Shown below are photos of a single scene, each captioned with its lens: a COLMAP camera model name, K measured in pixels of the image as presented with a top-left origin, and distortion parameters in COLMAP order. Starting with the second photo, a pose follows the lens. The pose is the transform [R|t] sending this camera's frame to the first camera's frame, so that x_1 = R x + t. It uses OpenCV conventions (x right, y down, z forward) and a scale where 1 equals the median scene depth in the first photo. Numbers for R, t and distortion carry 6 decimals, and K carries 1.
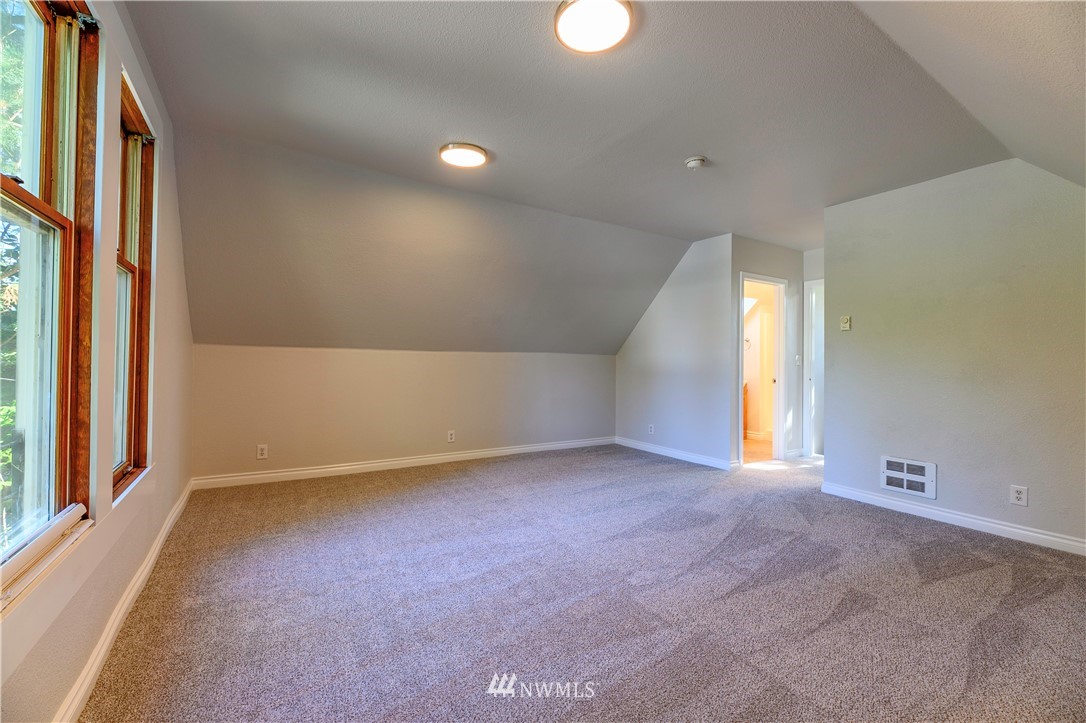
lens RADIAL K [[444.8, 0, 546.1], [0, 444.8, 359.6], [0, 0, 1]] dist [-0.000549, -0.003257]
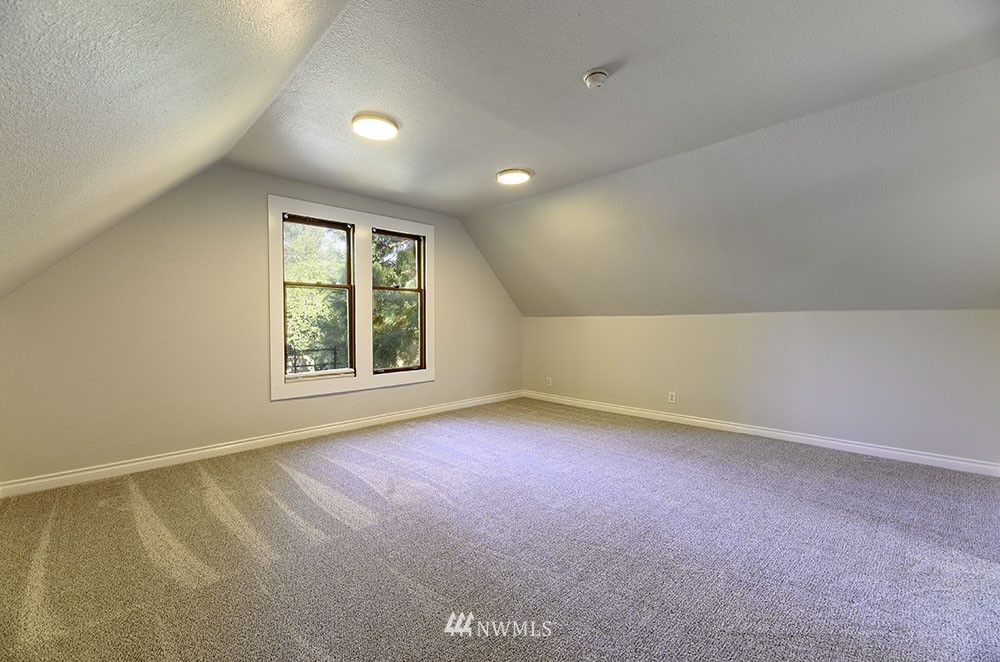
lens RADIAL K [[413.2, 0, 503.1], [0, 413.2, 328.4], [0, 0, 1]] dist [-0.002206, -0.000453]
pose [[0.207910, -0.003622, -0.978141, 0.804794], [0.009053, 0.999957, -0.001778, 0.012356], [0.978106, -0.008485, 0.207934, 0.523325]]
